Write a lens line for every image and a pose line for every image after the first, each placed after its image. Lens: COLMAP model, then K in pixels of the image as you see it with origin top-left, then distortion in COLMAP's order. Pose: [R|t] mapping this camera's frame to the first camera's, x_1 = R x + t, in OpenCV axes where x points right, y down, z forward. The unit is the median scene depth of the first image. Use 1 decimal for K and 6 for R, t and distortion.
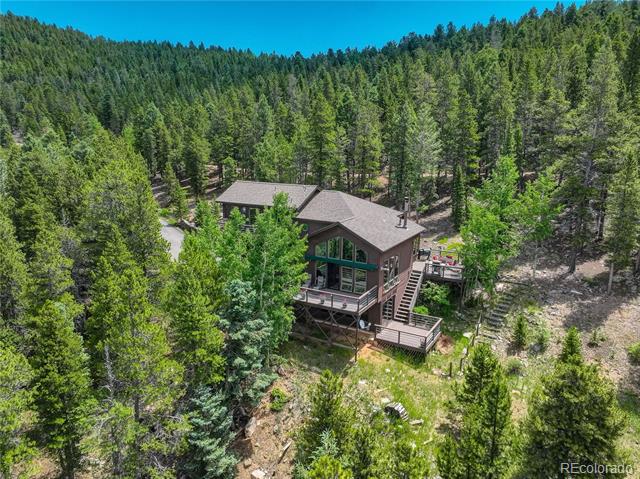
lens RADIAL K [[456.4, 0, 321.4], [0, 456.4, 239.0], [0, 0, 1]] dist [0.025438, 0.011004]
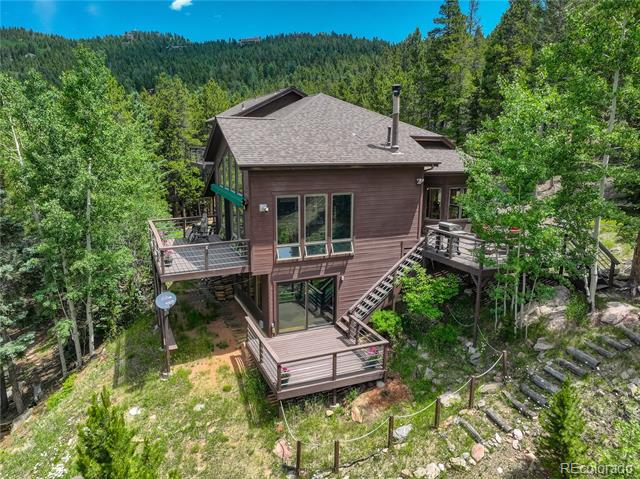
lens RADIAL K [[456.4, 0, 320.6], [0, 456.4, 238.8], [0, 0, 1]] dist [0.025438, 0.011004]
pose [[0.805793, 0.123443, -0.579188, 0.429419], [-0.130350, 0.991018, 0.029869, 0.067915], [0.577673, 0.051429, 0.814646, 0.571238]]
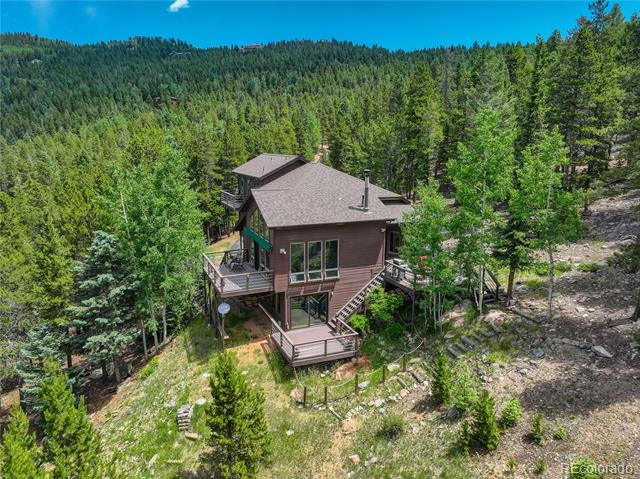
lens RADIAL K [[456.4, 0, 320.4], [0, 456.4, 240.8], [0, 0, 1]] dist [0.025438, 0.011004]
pose [[0.804484, 0.125272, -0.580614, 0.587358], [-0.131180, 0.990841, 0.032023, 0.011235], [0.579308, 0.050403, 0.813549, 0.347866]]
